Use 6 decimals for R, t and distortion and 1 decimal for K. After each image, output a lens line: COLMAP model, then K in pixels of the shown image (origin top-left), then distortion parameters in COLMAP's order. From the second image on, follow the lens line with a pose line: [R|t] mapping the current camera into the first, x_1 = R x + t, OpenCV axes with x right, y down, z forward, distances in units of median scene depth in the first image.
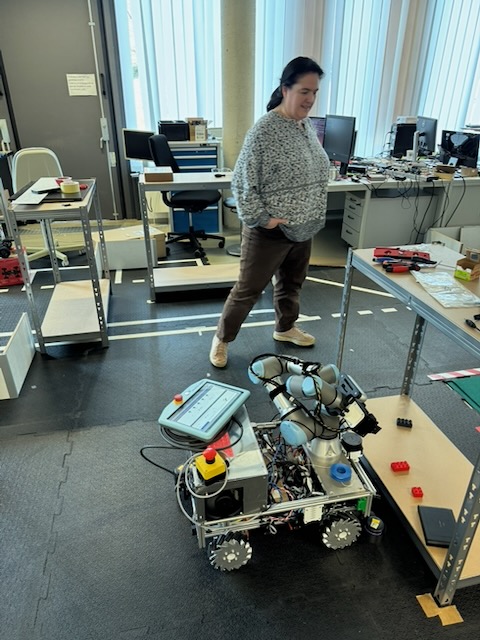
lens RADIAL K [[449.3, 0, 240.6], [0, 449.3, 318.0], [0, 0, 1]] dist [0.062396, -0.087734]
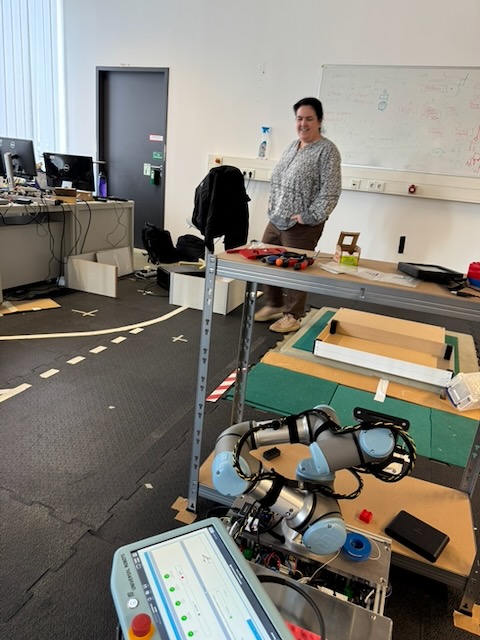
lens RADIAL K [[449.3, 0, 240.6], [0, 449.3, 318.0], [0, 0, 1]] dist [0.062396, -0.087734]
pose [[0.570113, -0.214580, 0.793049, -0.329370], [0.287997, 0.956235, 0.051697, -0.080277], [-0.769434, 0.198923, 0.606960, 0.575503]]
